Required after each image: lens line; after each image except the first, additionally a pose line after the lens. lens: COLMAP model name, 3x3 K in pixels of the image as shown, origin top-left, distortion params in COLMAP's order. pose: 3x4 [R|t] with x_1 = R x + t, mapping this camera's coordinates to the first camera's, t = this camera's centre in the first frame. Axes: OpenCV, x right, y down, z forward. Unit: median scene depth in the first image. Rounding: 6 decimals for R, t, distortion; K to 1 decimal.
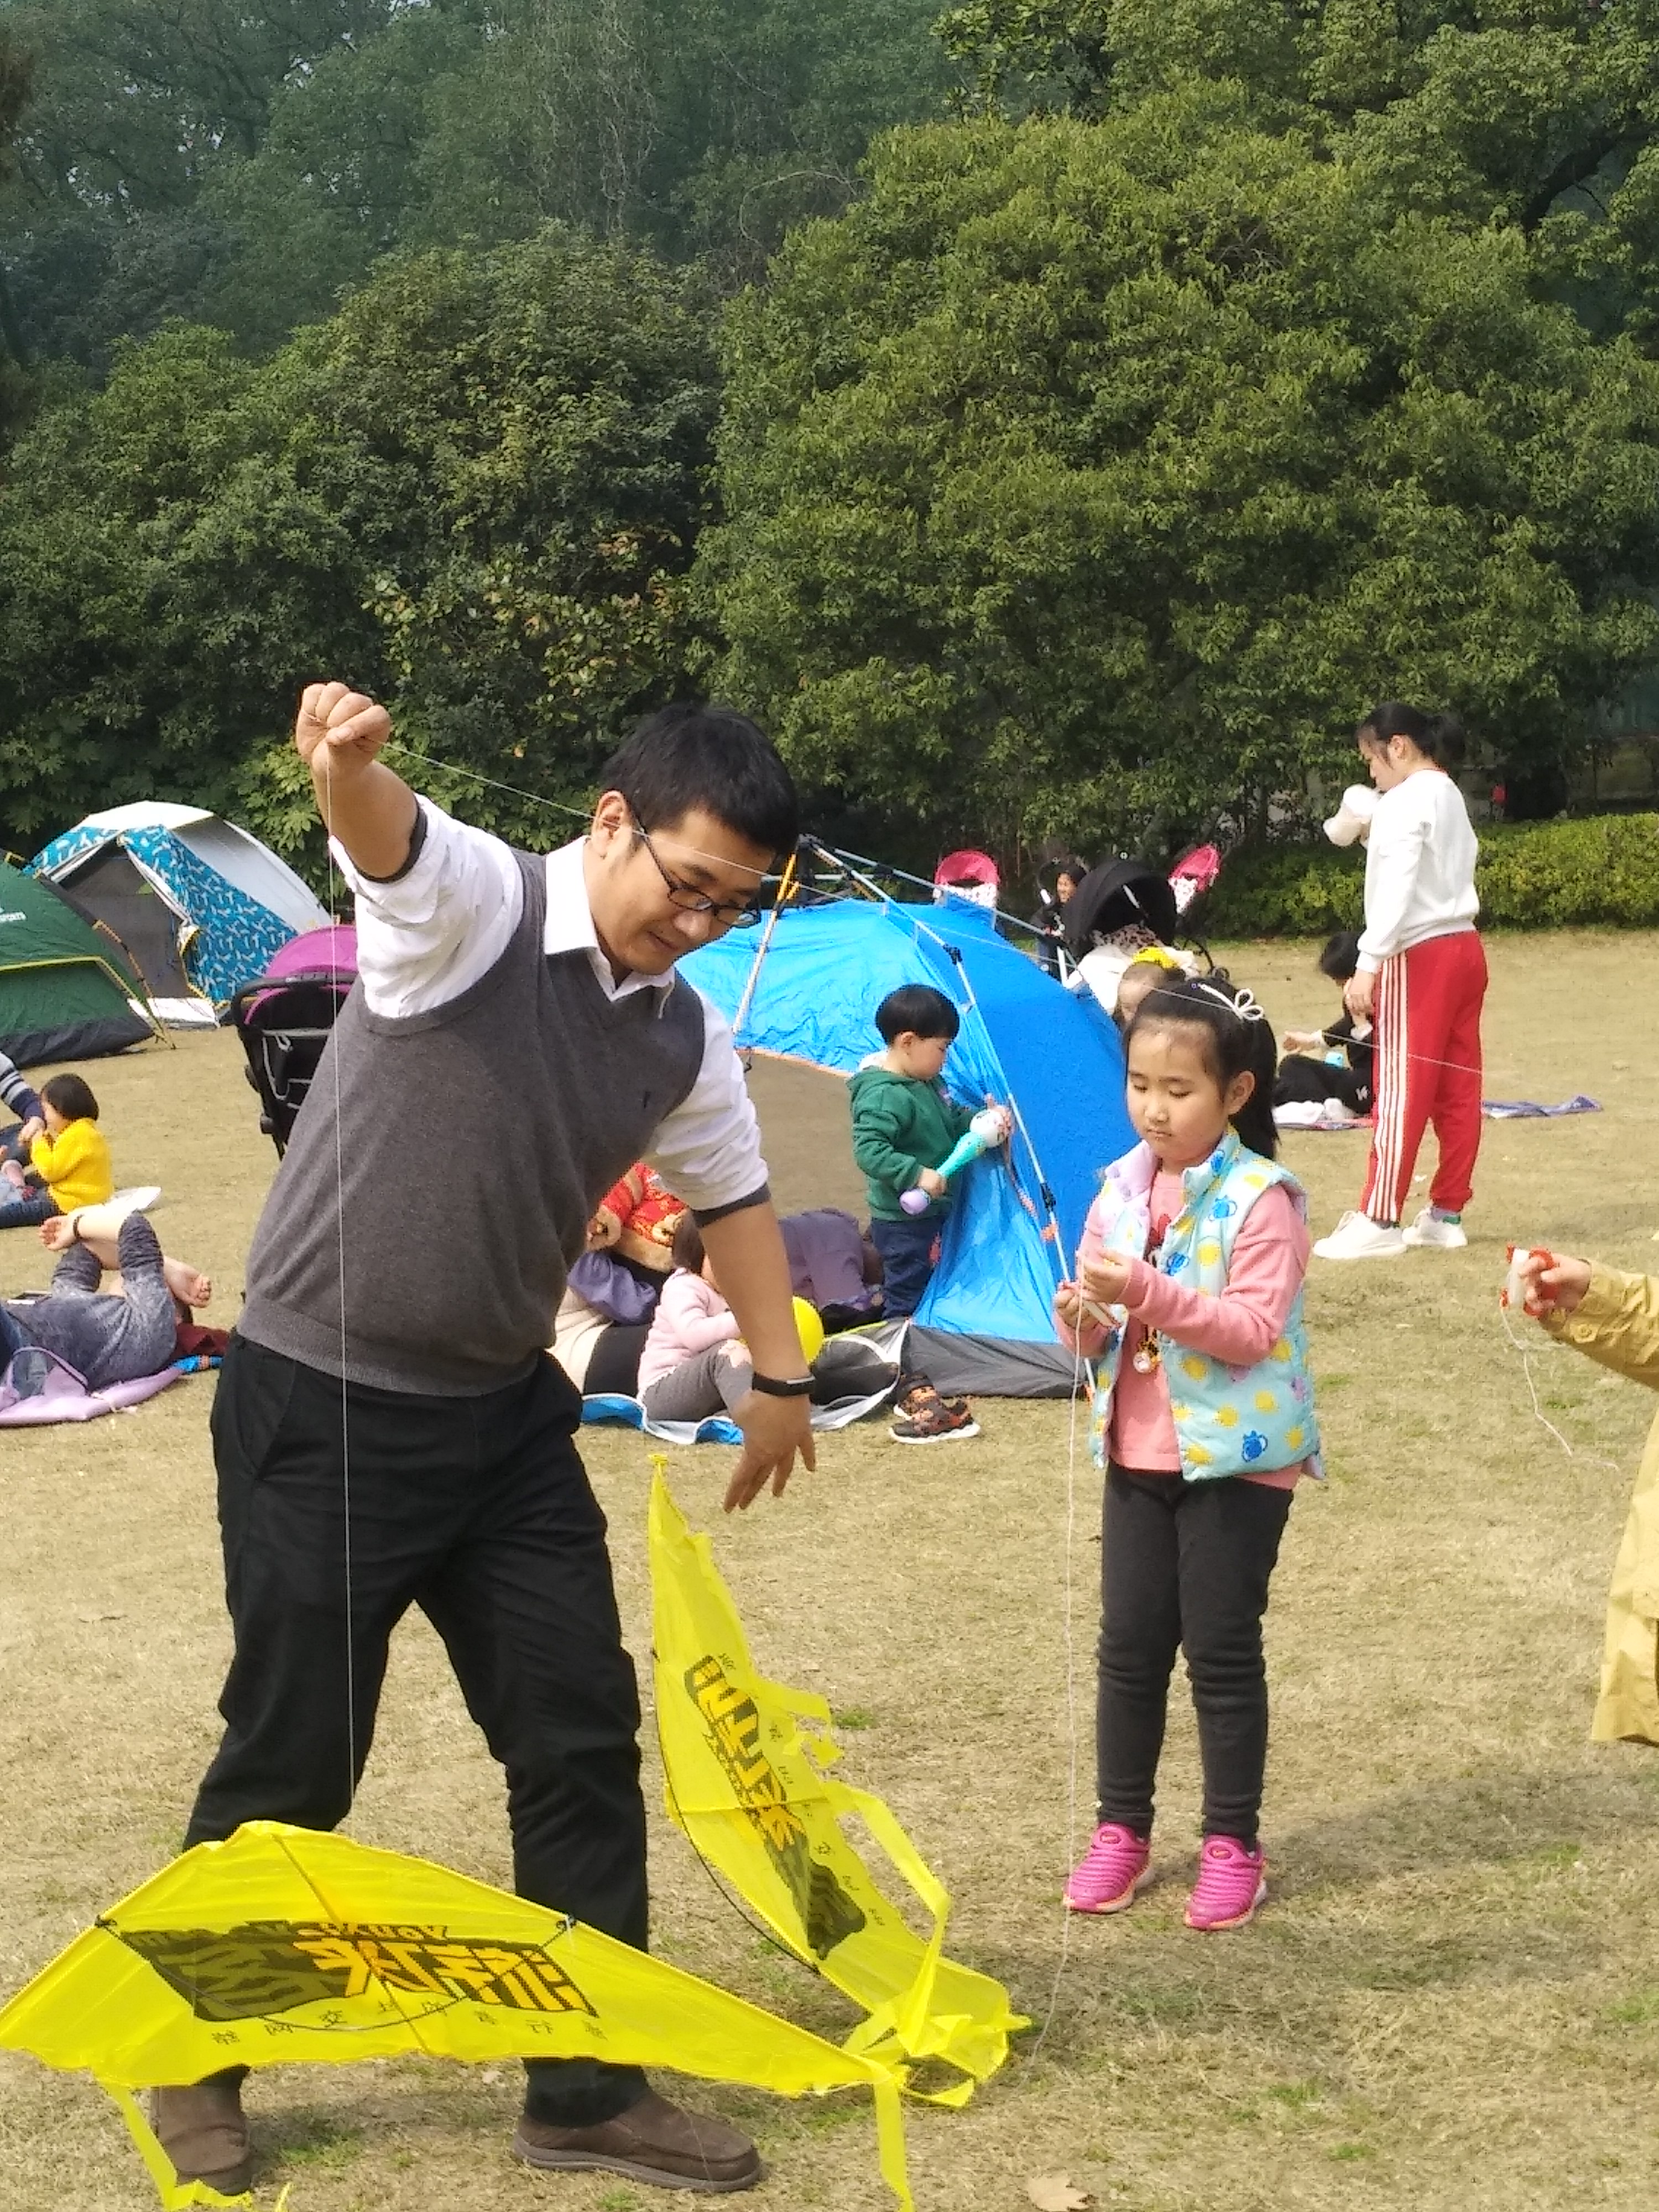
lens RADIAL K [[1411.9, 0, 829.5], [0, 1411.9, 1106.0], [0, 0, 1]] dist [0.029830, -0.030030]
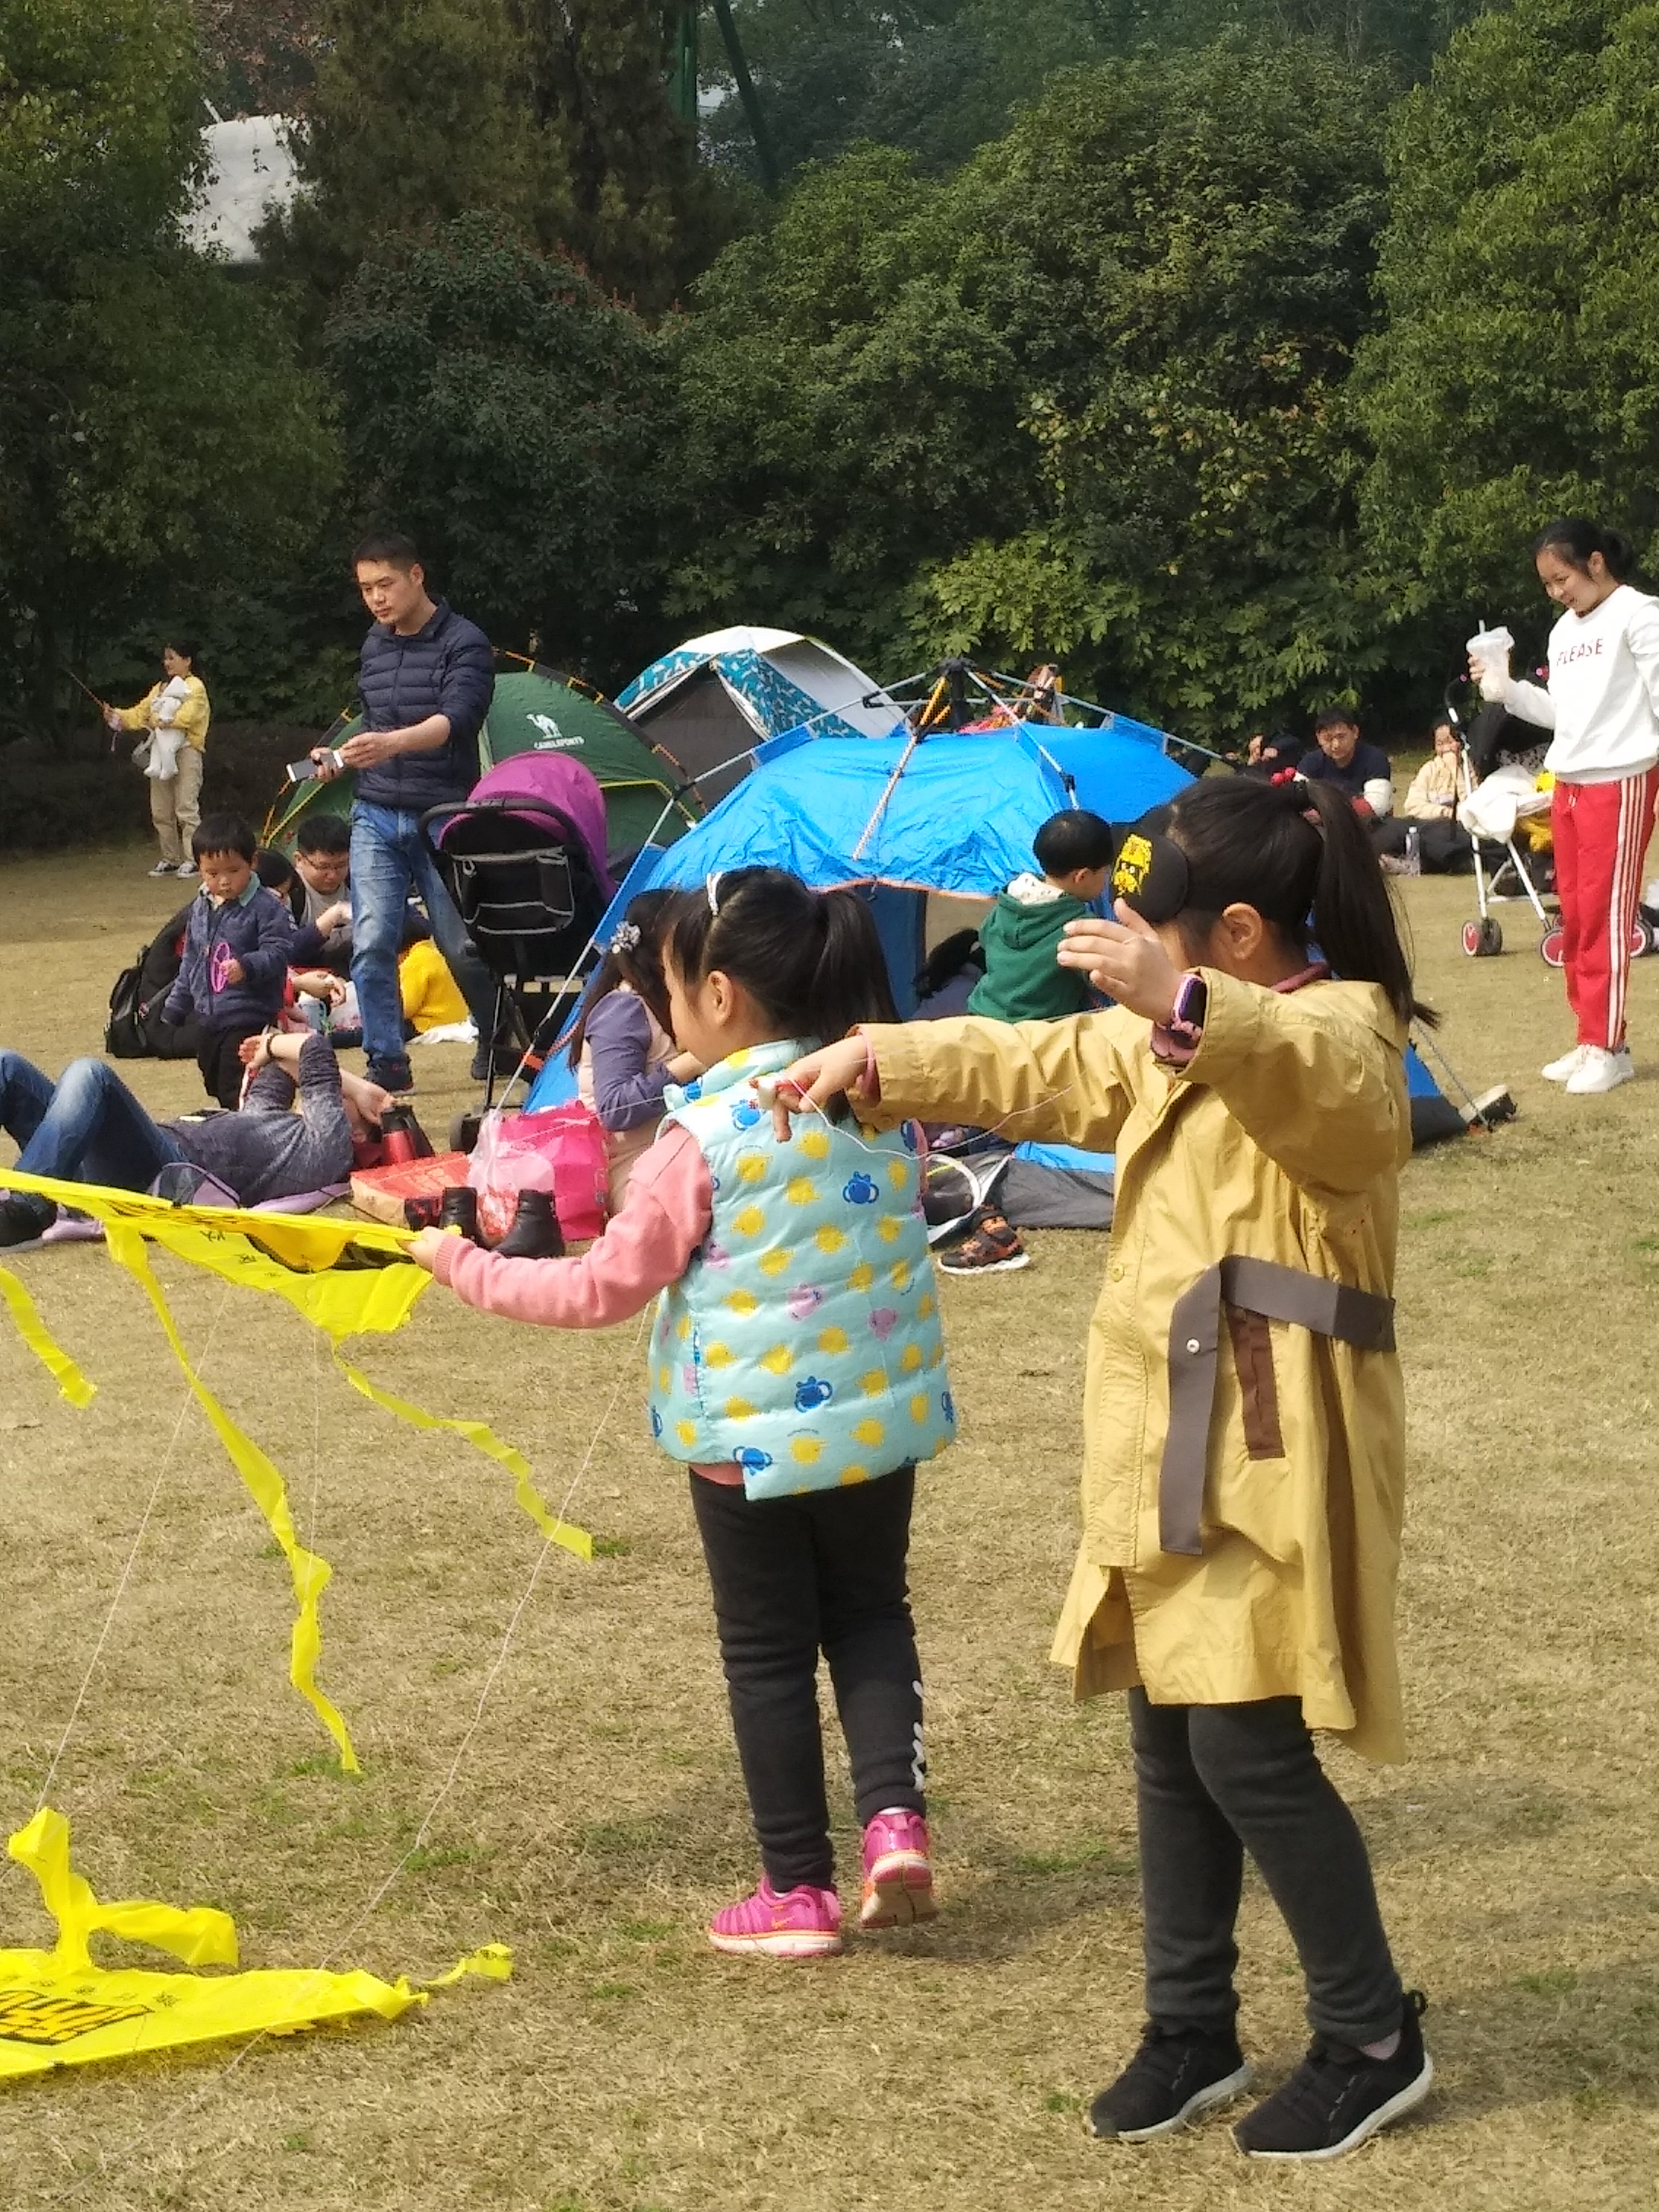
lens RADIAL K [[1423.5, 0, 829.9], [0, 1423.5, 952.6], [0, 0, 1]] dist [0.028277, -0.028422]
pose [[0.997424, 0.005849, -0.071491, -0.386679], [-0.004855, 0.999889, 0.014062, 0.004927], [0.071565, -0.013679, 0.997342, -0.015787]]
